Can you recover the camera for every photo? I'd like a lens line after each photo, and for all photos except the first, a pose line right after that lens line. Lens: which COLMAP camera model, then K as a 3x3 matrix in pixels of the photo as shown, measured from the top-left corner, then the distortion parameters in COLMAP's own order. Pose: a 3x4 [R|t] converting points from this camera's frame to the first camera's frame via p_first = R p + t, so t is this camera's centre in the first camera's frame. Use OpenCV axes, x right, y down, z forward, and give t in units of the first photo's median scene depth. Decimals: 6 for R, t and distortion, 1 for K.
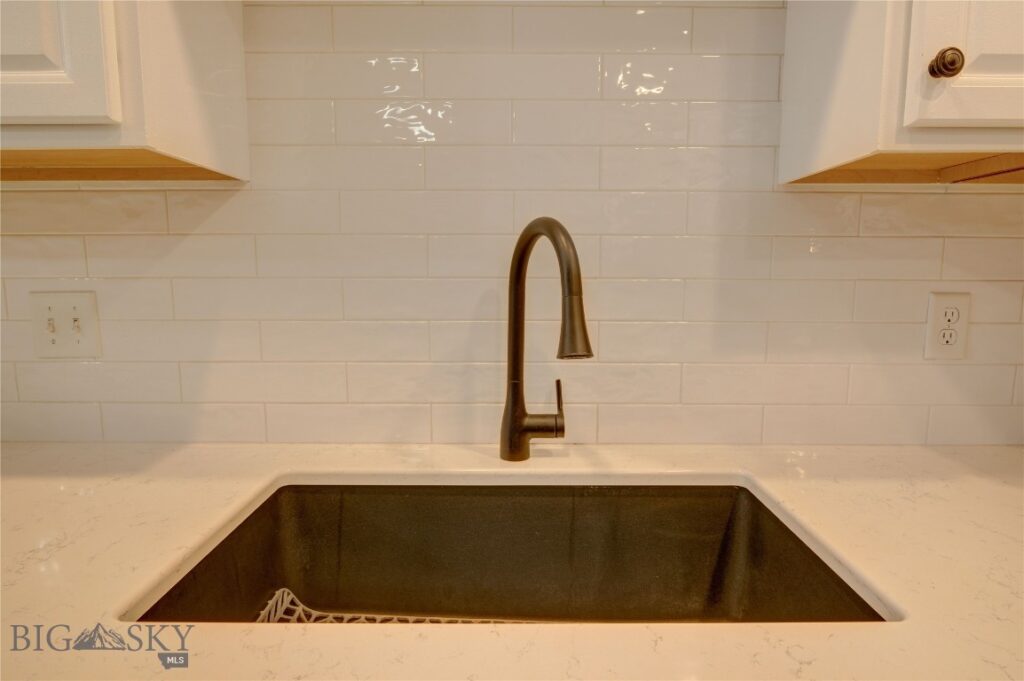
lens RADIAL K [[589.4, 0, 513.3], [0, 589.4, 344.2], [0, 0, 1]] dist [-0.023571, 0.000303]
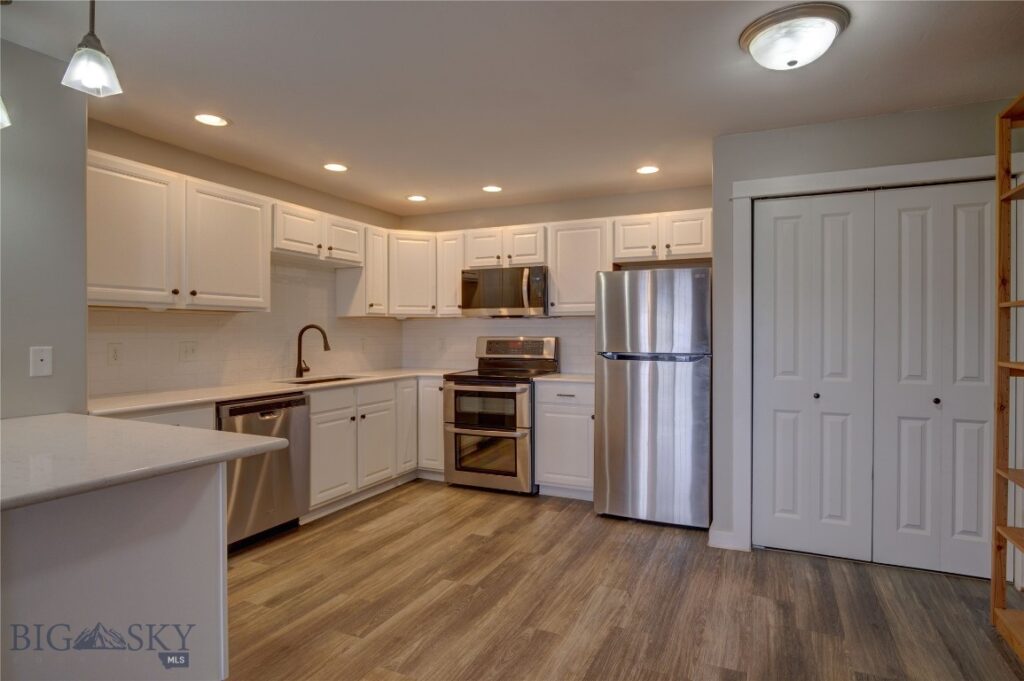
lens RADIAL K [[544.2, 0, 513.0], [0, 544.2, 337.4], [0, 0, 1]] dist [-0.006460, -0.000245]
pose [[0.430467, -0.009083, 0.902560, -3.987893], [0.118512, 0.991861, -0.046542, 0.366326], [-0.894792, 0.126999, 0.428040, -2.956962]]
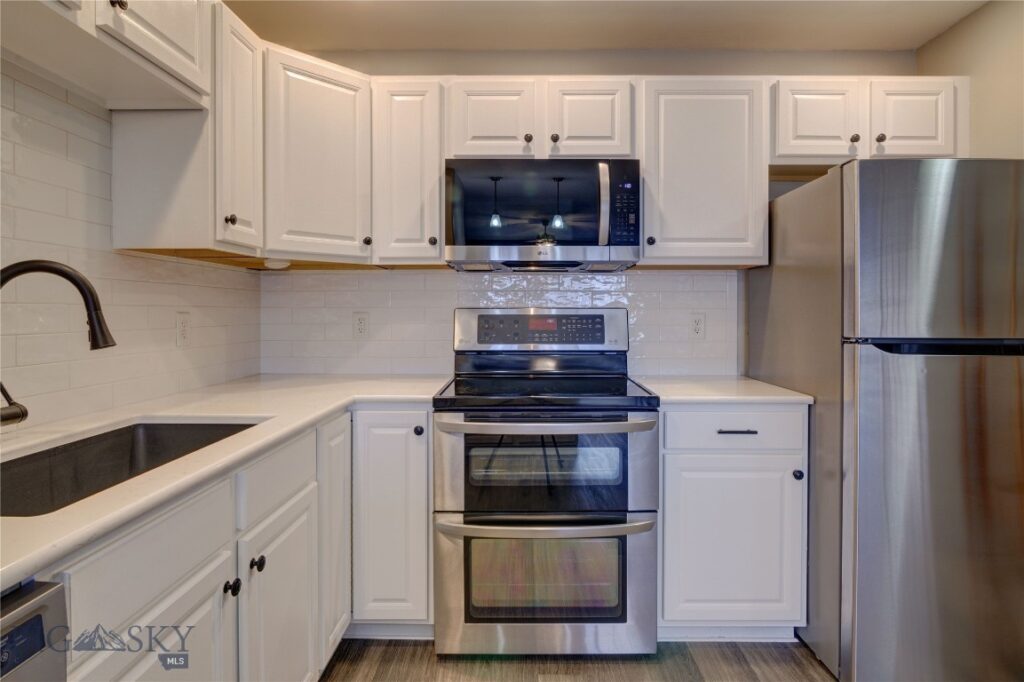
lens RADIAL K [[544.2, 0, 511.6], [0, 544.2, 316.0], [0, 0, 1]] dist [-0.006460, -0.000245]
pose [[0.019367, -0.011045, 0.999751, -1.469836], [0.129550, 0.991537, 0.008445, 0.072684], [-0.991384, 0.129354, 0.020634, -0.204944]]
